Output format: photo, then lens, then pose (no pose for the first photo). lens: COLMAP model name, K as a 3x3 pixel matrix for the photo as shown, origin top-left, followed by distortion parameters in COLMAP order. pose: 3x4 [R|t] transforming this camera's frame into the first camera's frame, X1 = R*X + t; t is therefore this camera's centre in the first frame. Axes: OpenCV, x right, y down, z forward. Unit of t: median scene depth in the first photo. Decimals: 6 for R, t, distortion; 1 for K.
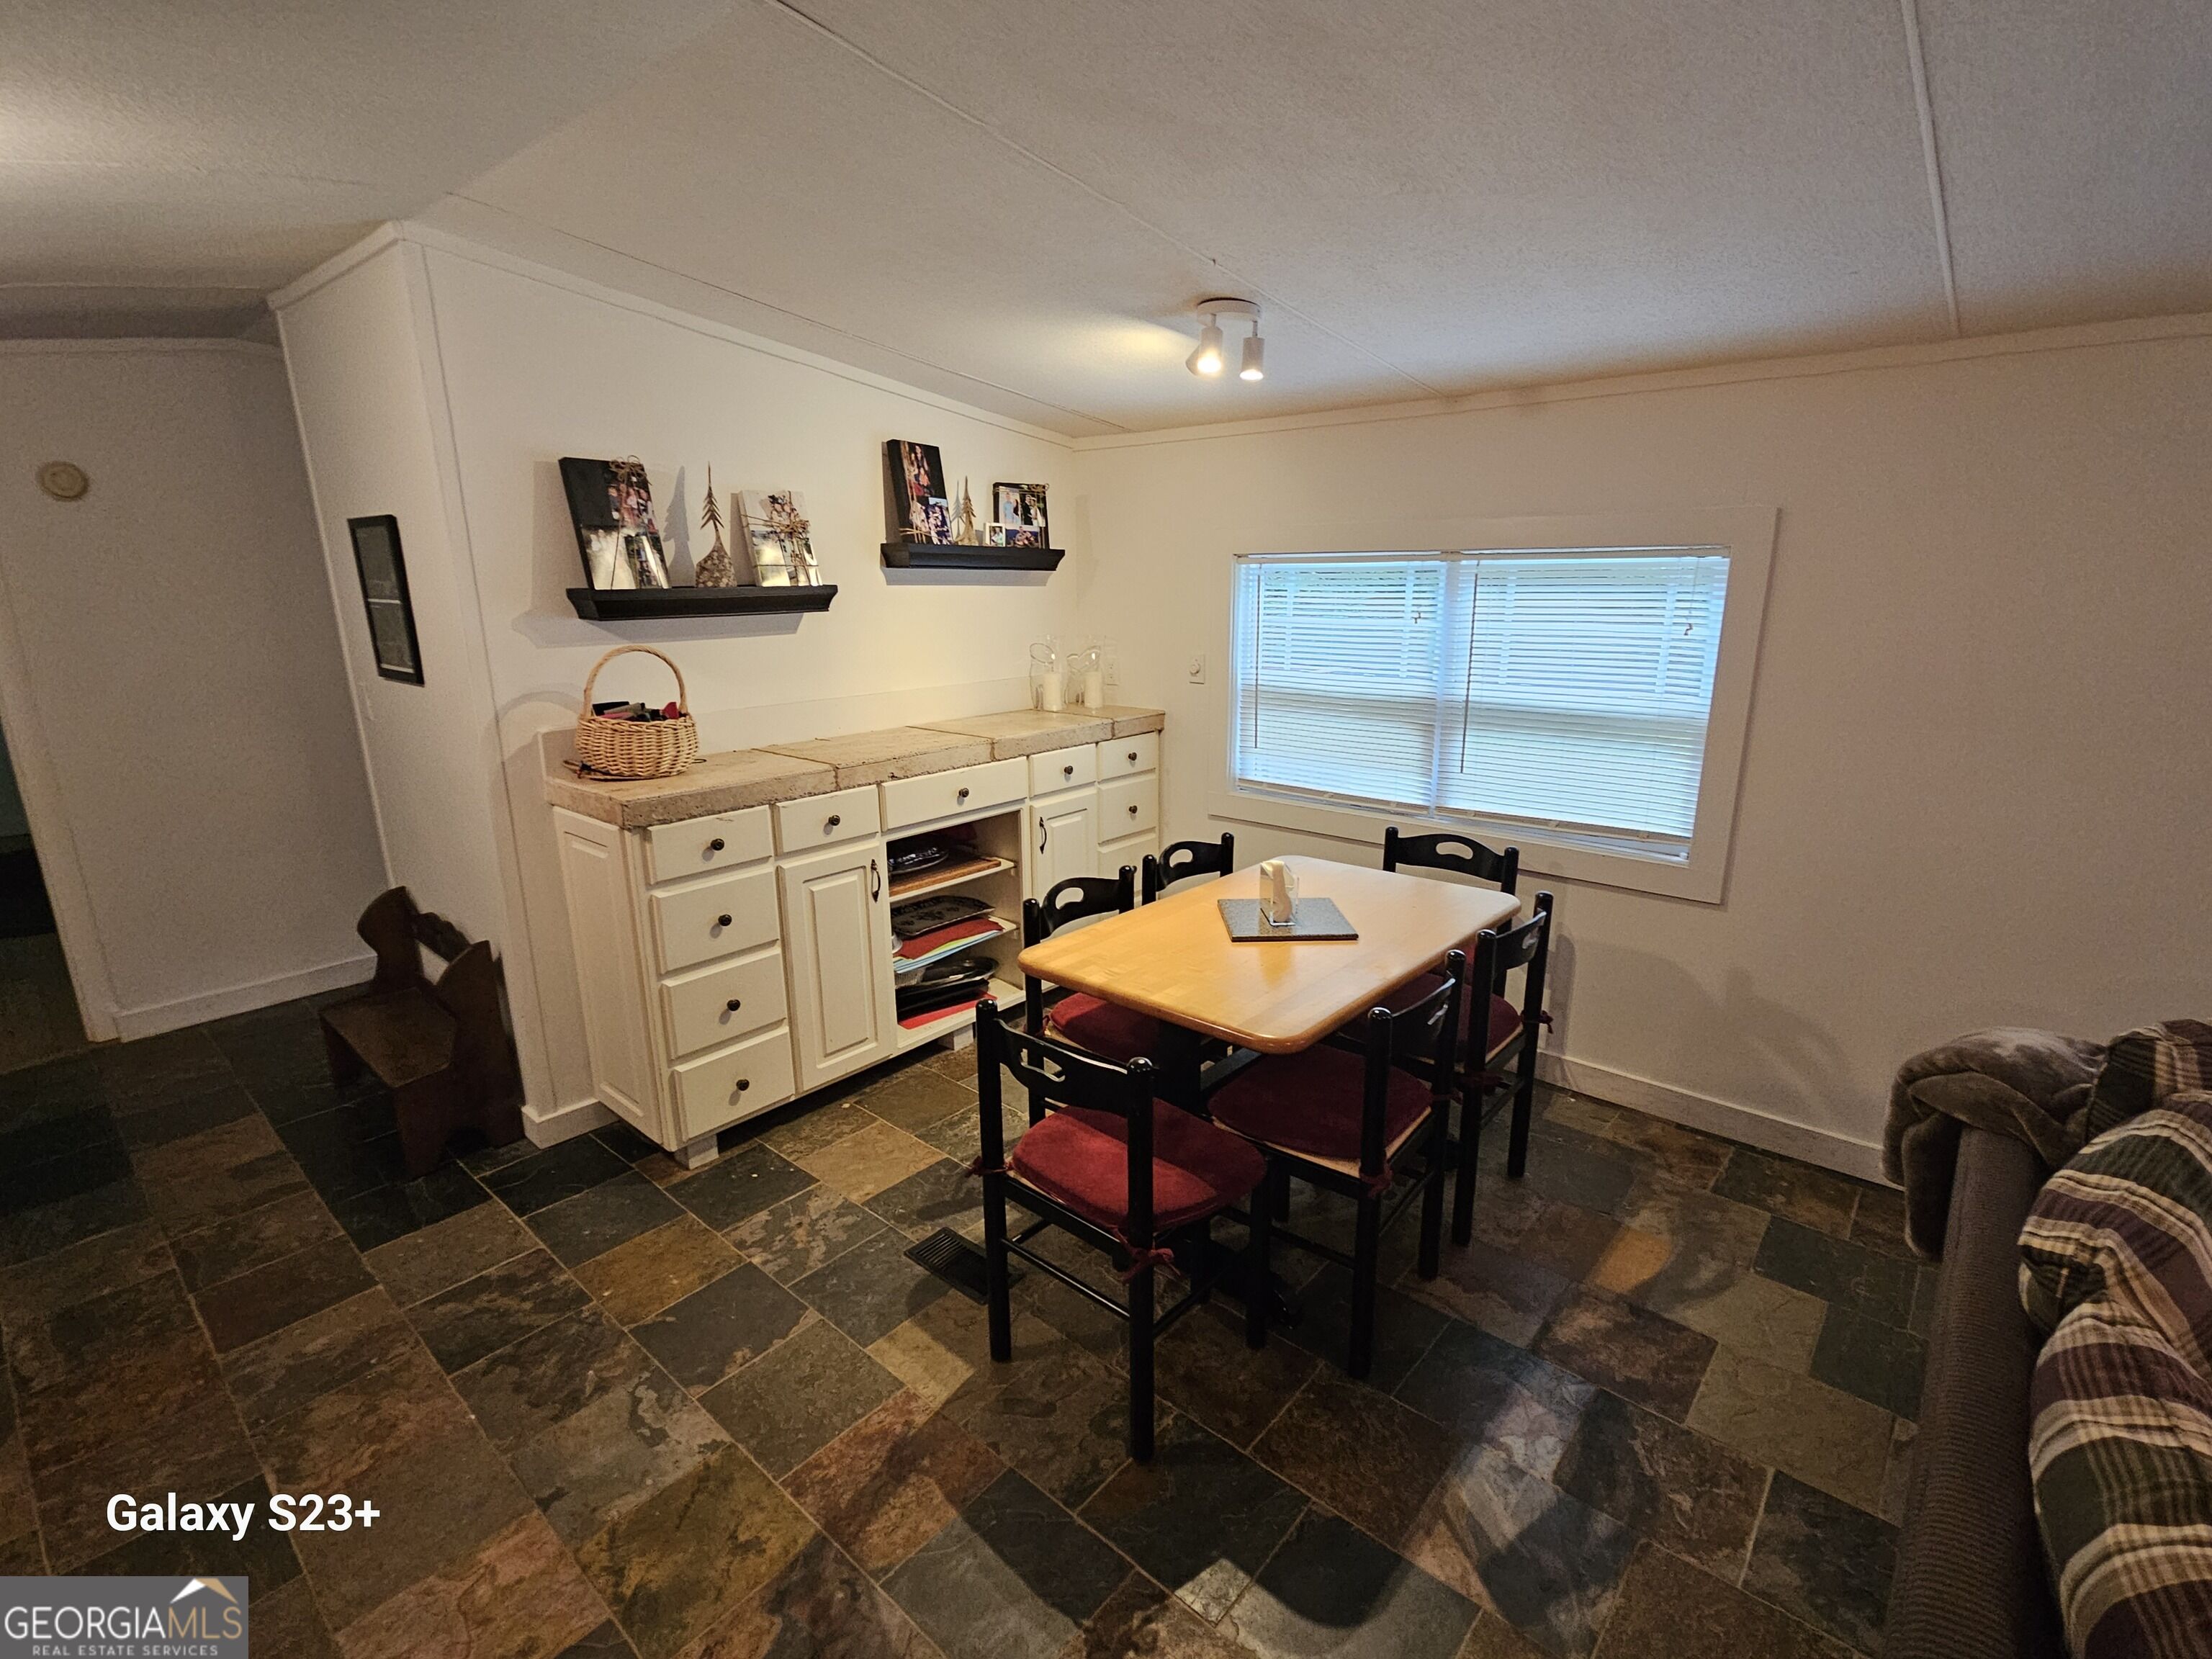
lens RADIAL K [[1019.4, 0, 1100.8], [0, 1019.4, 839.3], [0, 0, 1]] dist [-0.001739, -0.000225]
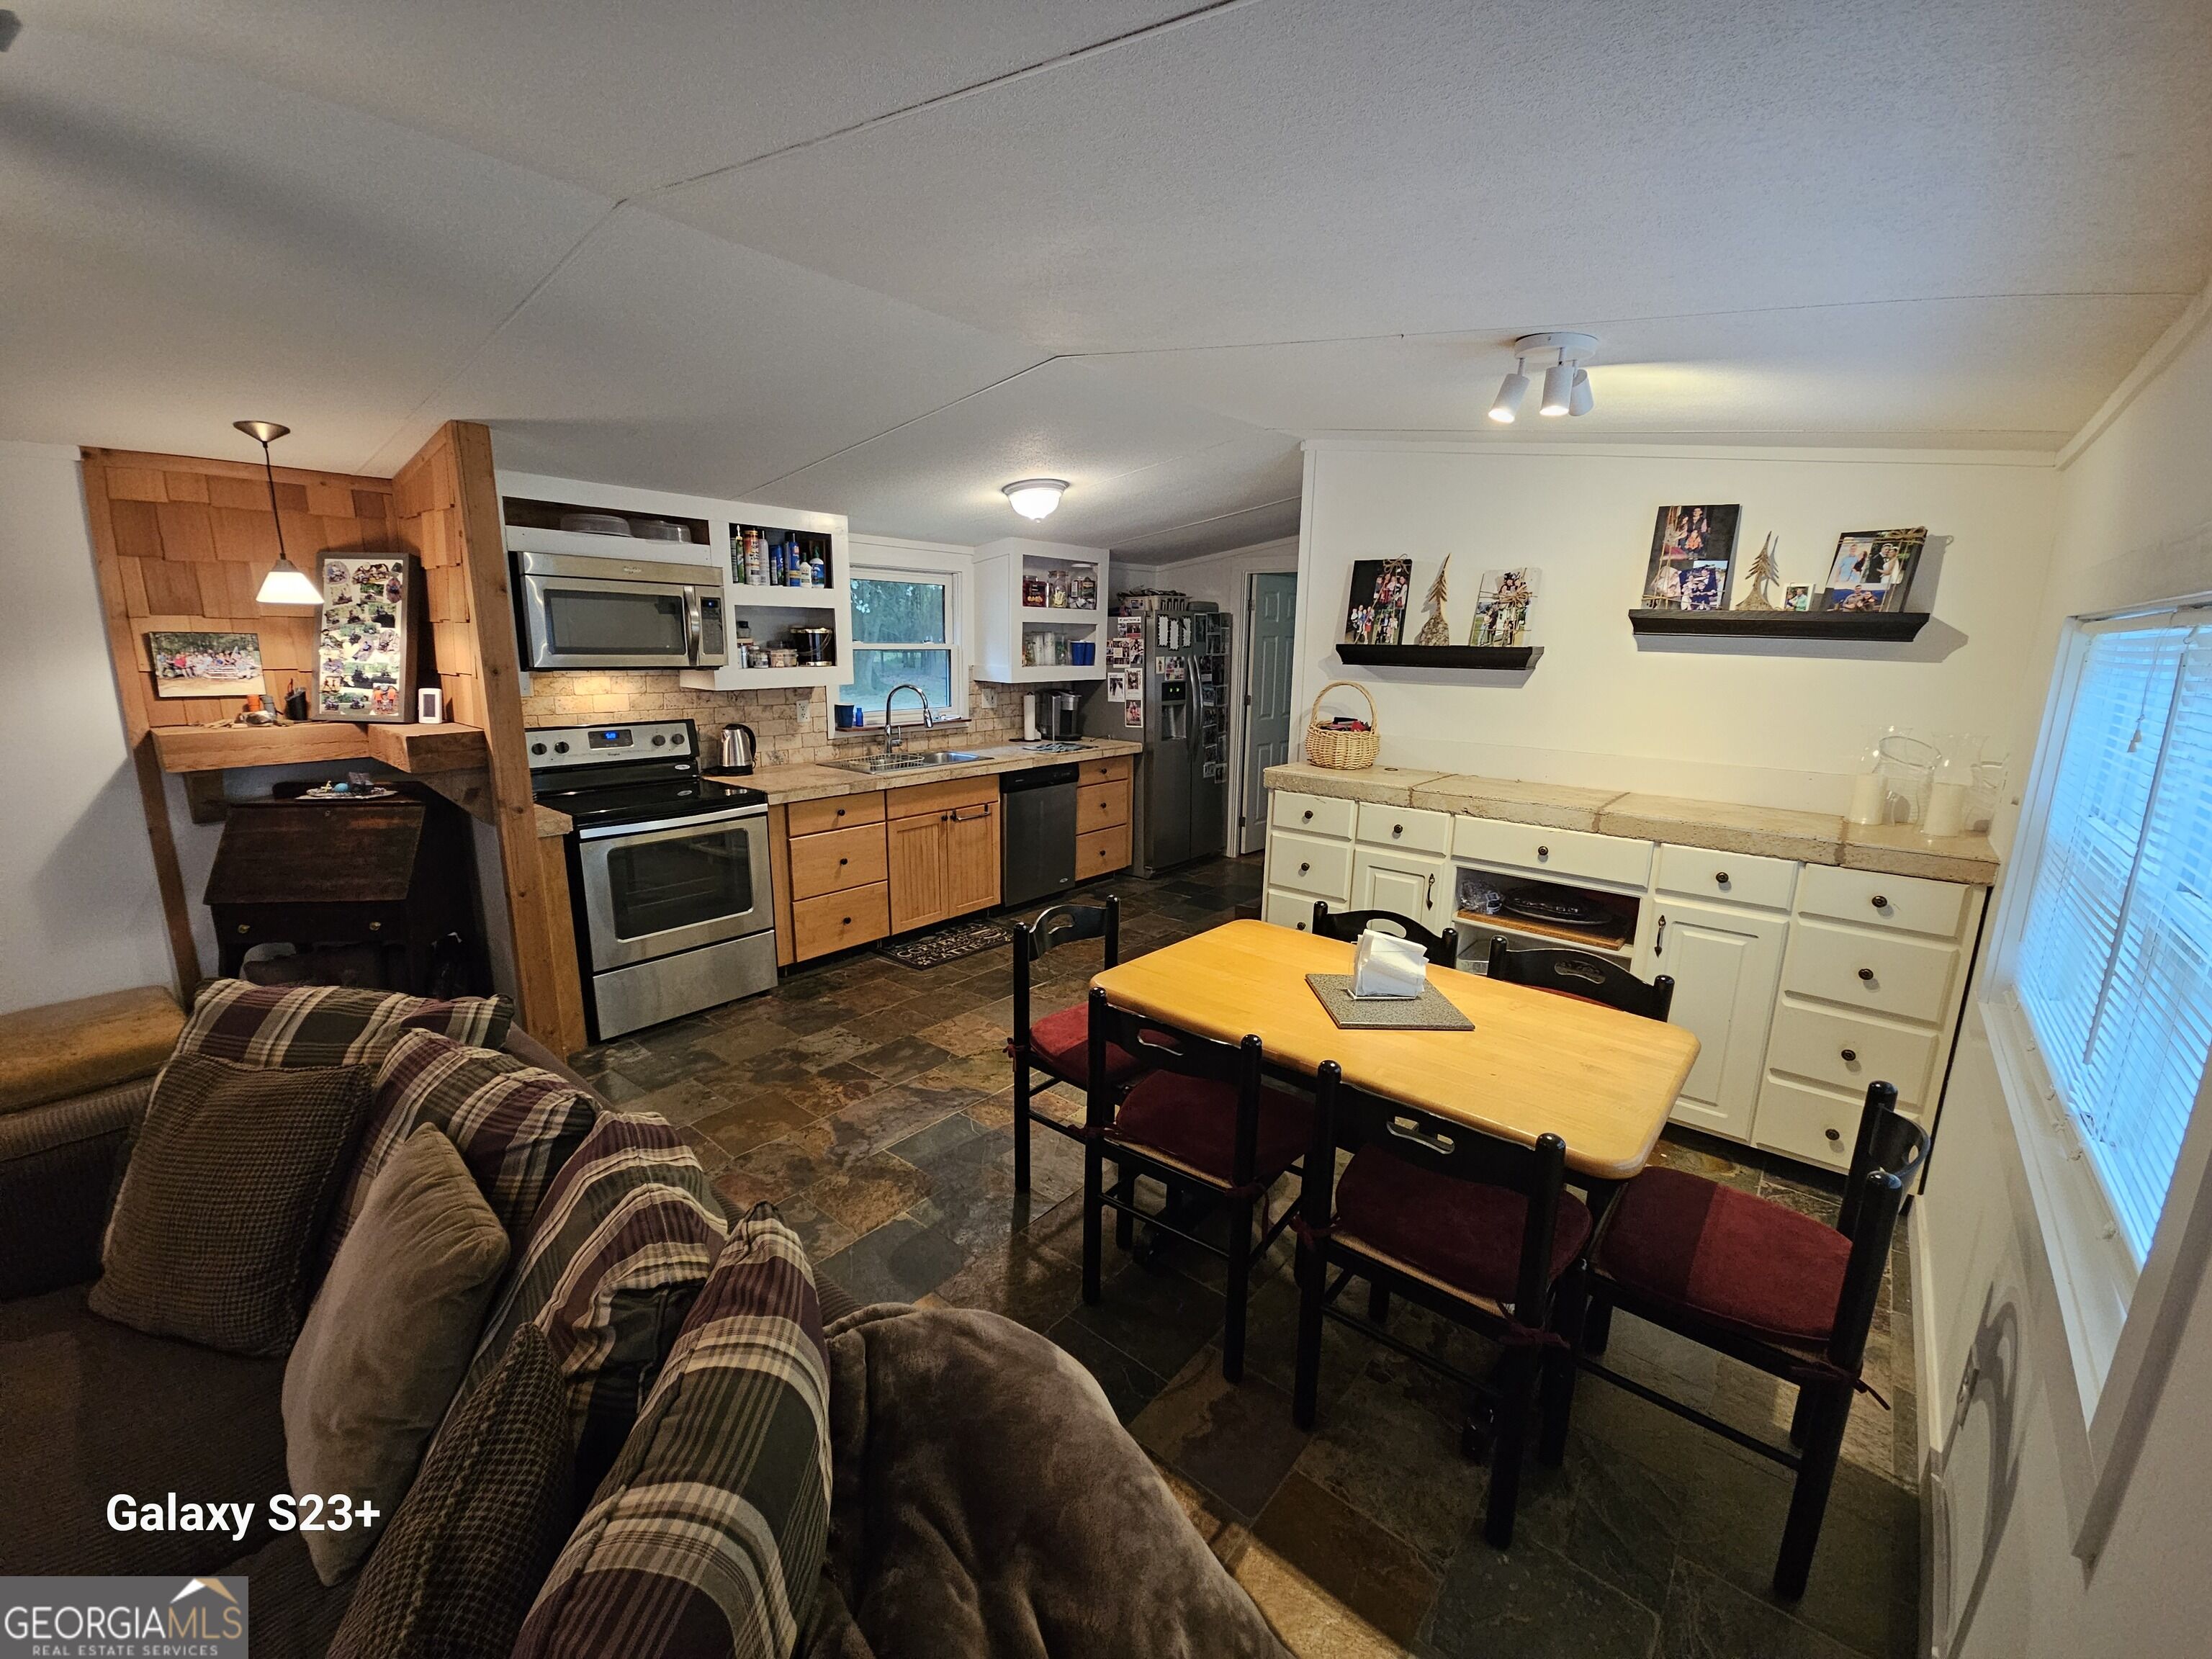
lens RADIAL K [[908.1, 0, 1112.9], [0, 908.1, 830.6], [0, 0, 1]] dist [0.001062, -0.000360]
pose [[0.030255, 0.222187, -0.974534, 0.871990], [-0.267200, 0.941296, 0.206314, -0.163113], [0.963166, 0.254153, 0.087848, 0.590451]]
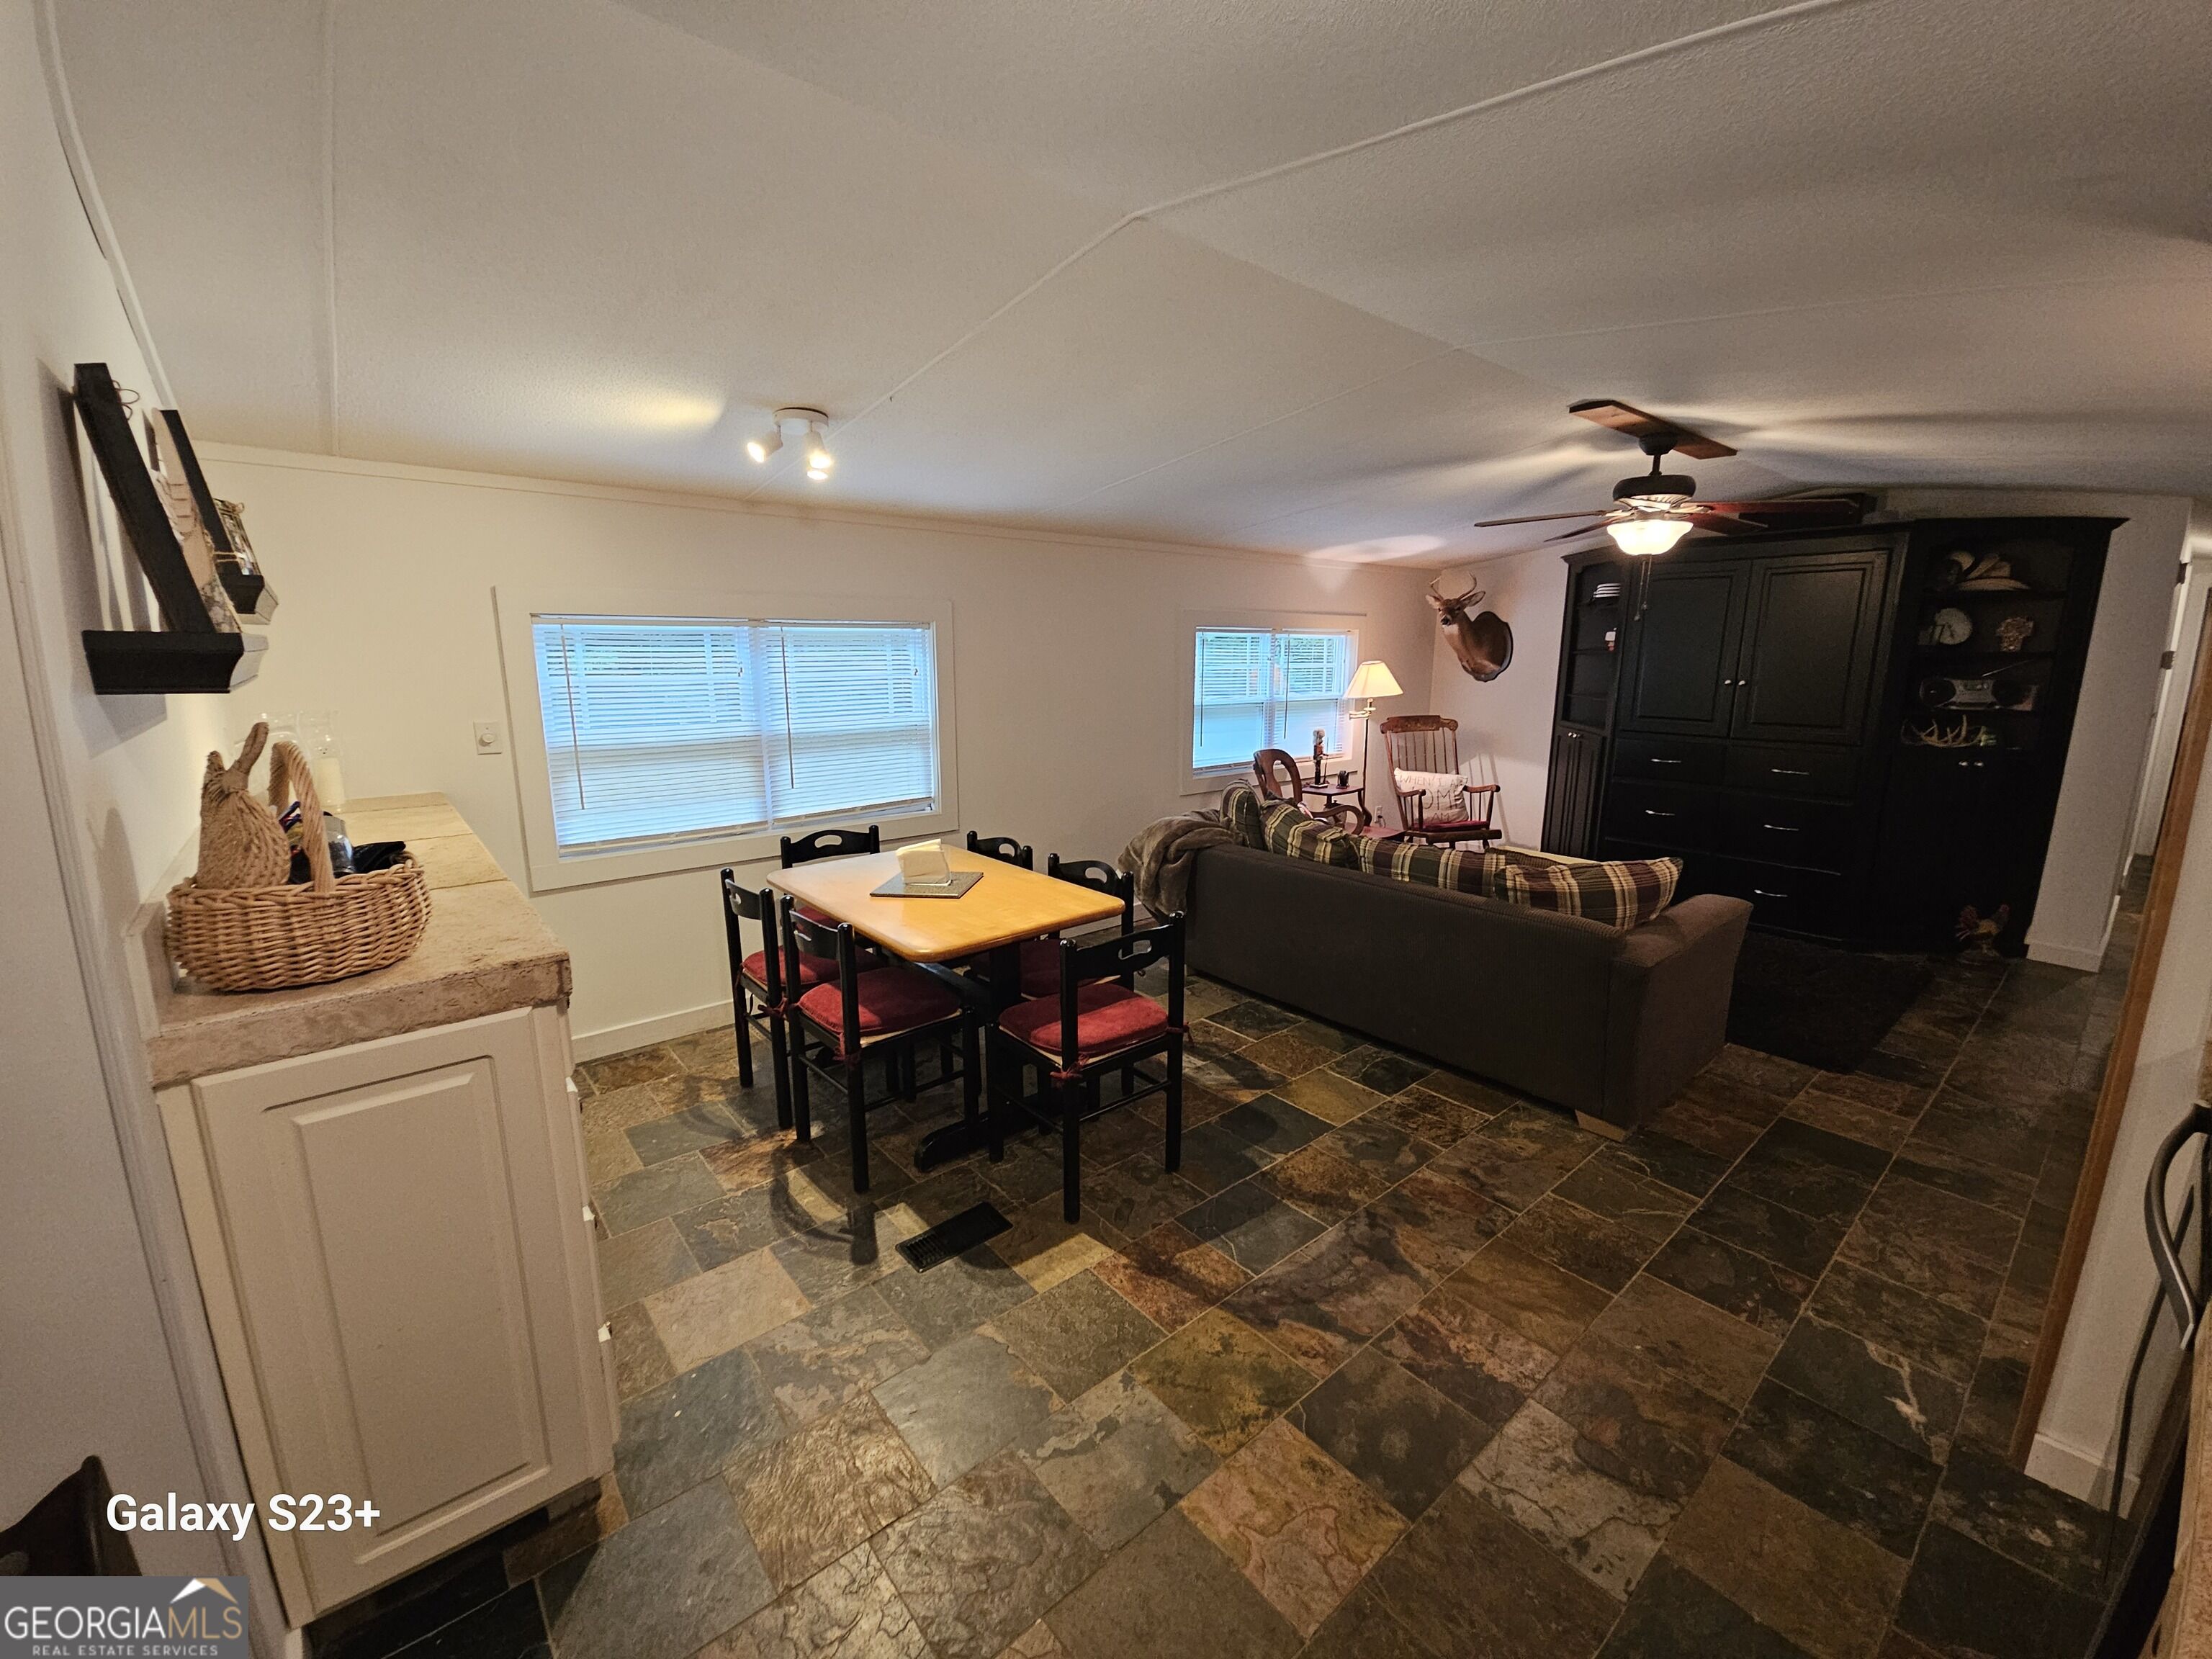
lens RADIAL K [[906.4, 0, 1106.0], [0, 906.4, 829.5], [0, 0, 1]] dist [0.008364, -0.005624]
pose [[0.150442, -0.184884, 0.971177, -0.867913], [0.242390, 0.959272, 0.145070, -0.102118], [-0.958444, 0.213579, 0.189128, 0.483032]]
